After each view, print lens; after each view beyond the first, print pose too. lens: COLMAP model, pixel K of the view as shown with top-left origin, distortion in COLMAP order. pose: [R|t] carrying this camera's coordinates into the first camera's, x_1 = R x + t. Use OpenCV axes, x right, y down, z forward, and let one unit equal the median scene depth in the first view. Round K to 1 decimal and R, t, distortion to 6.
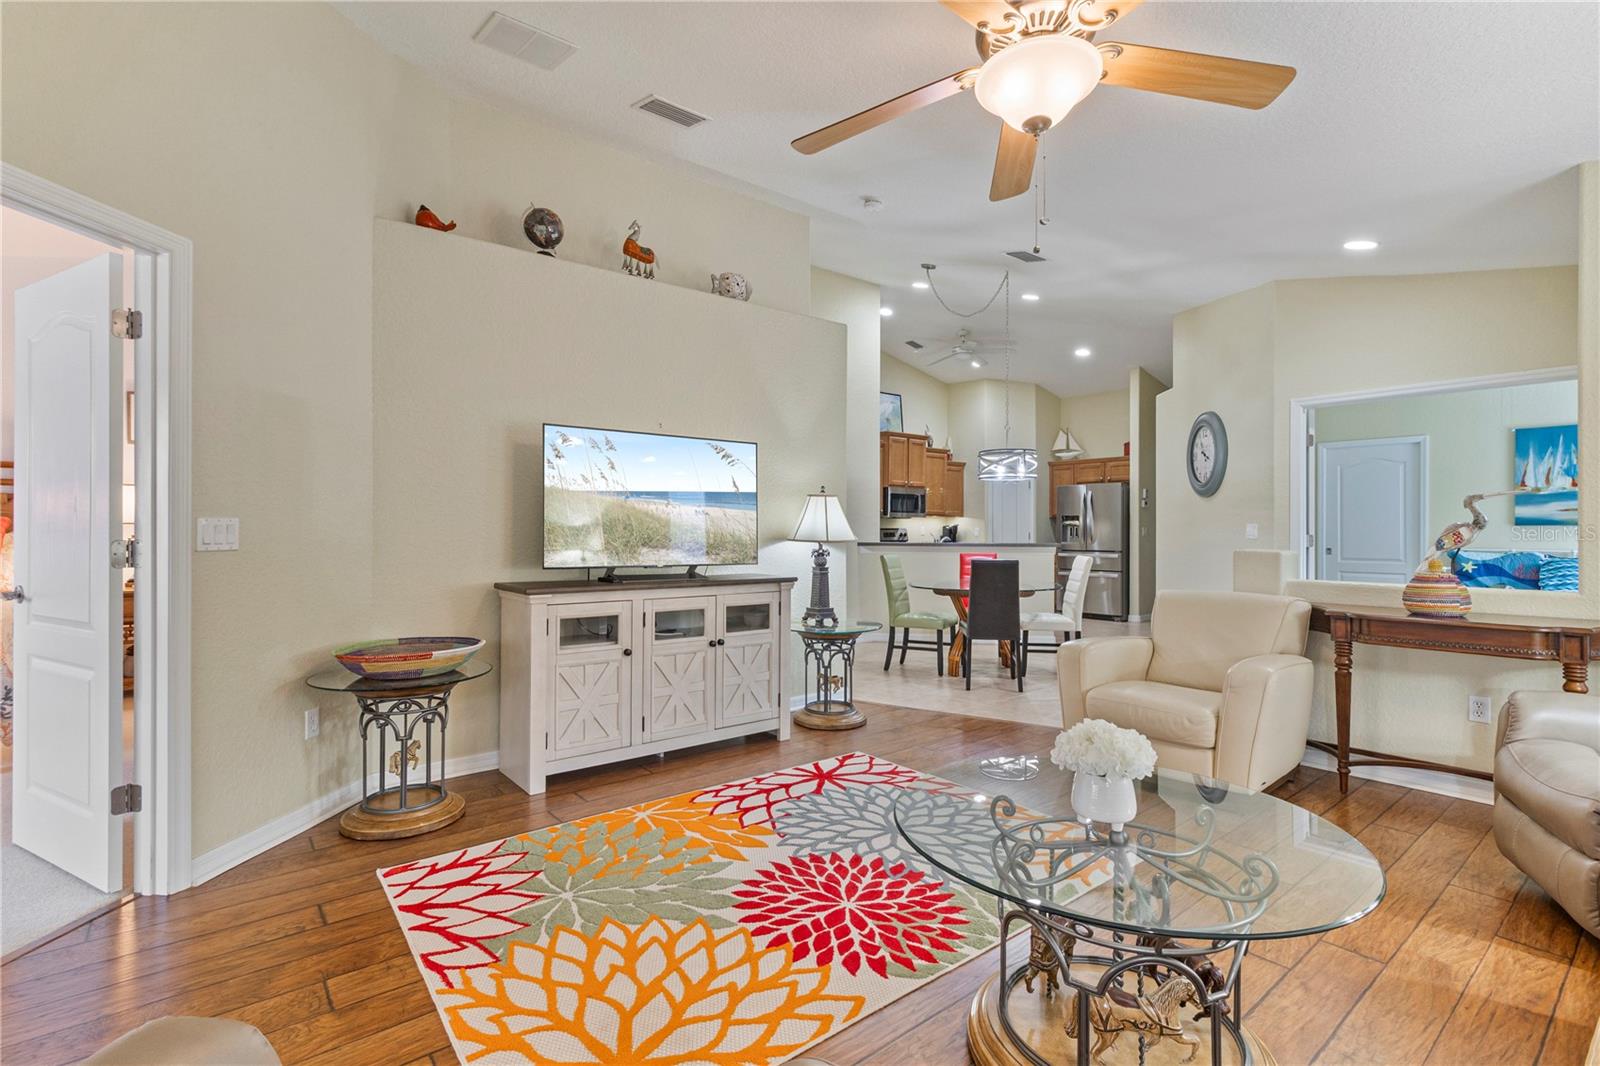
lens RADIAL K [[738.0, 0, 801.5], [0, 738.0, 530.3], [0, 0, 1]] dist [-0.002228, 0.000290]
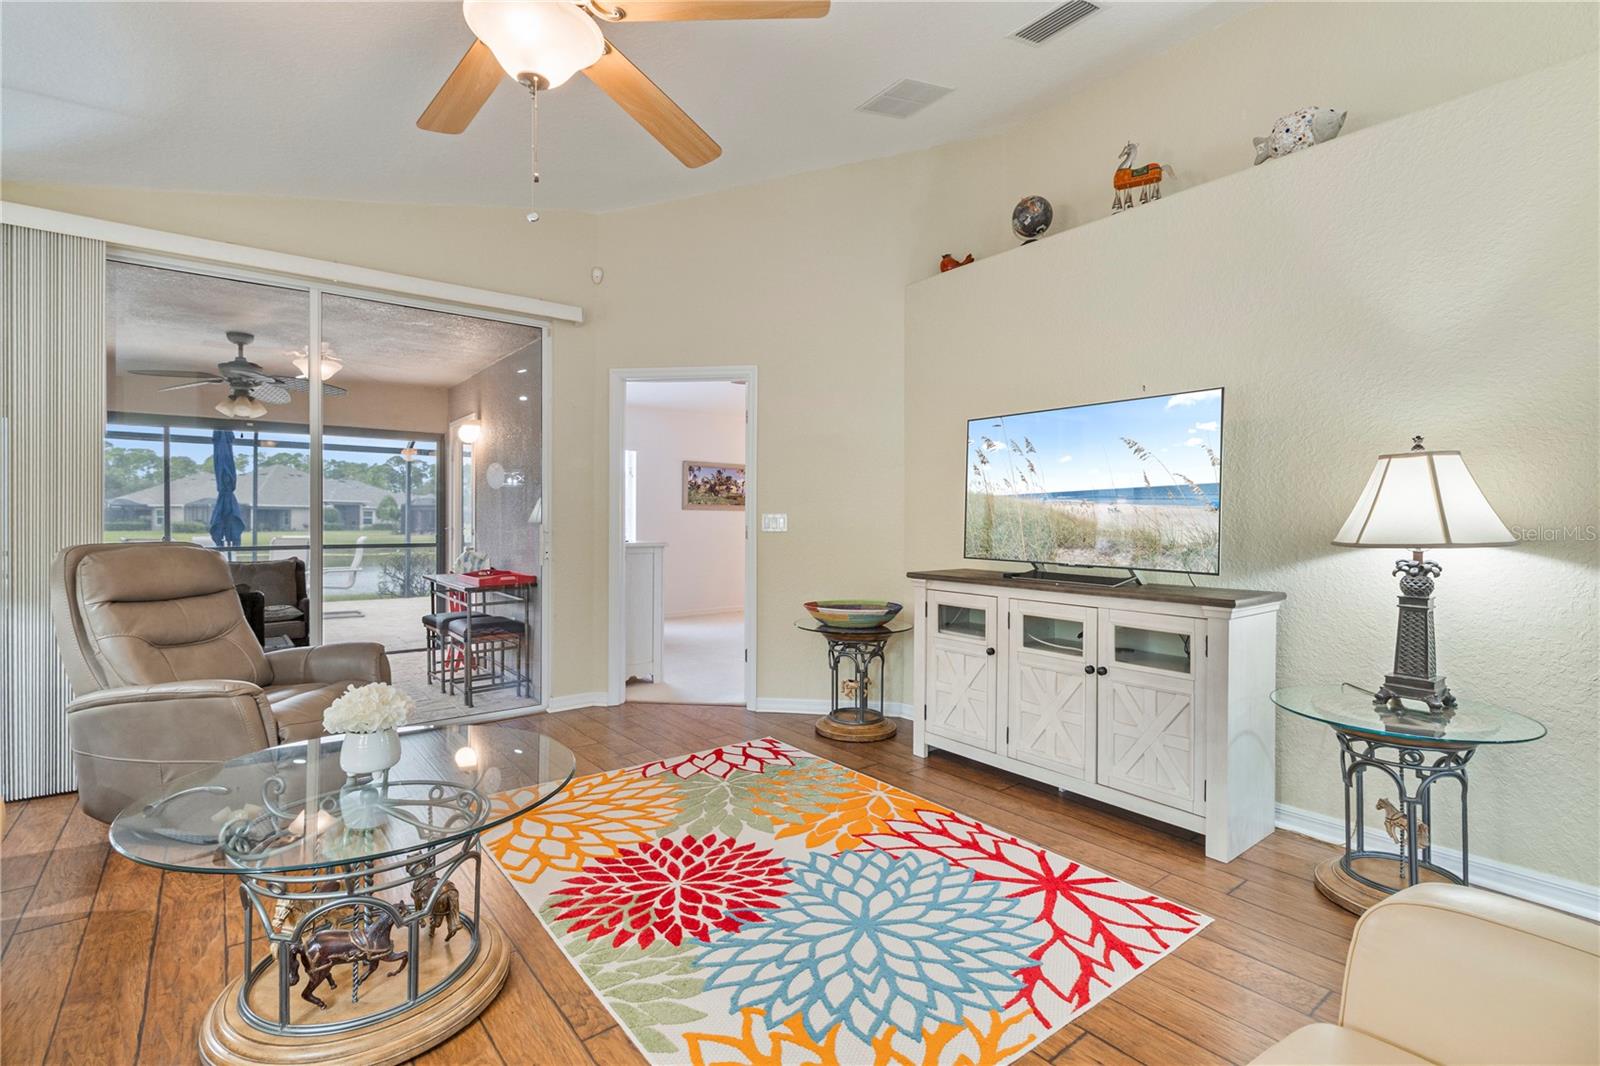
lens RADIAL K [[738.0, 0, 799.1], [0, 738.0, 525.6], [0, 0, 1]] dist [-0.002228, 0.000290]
pose [[-0.015226, 0.006765, -0.999861, 0.968503], [-0.002985, 0.999972, 0.006811, -0.000767], [0.999880, 0.003089, -0.015206, 1.054636]]
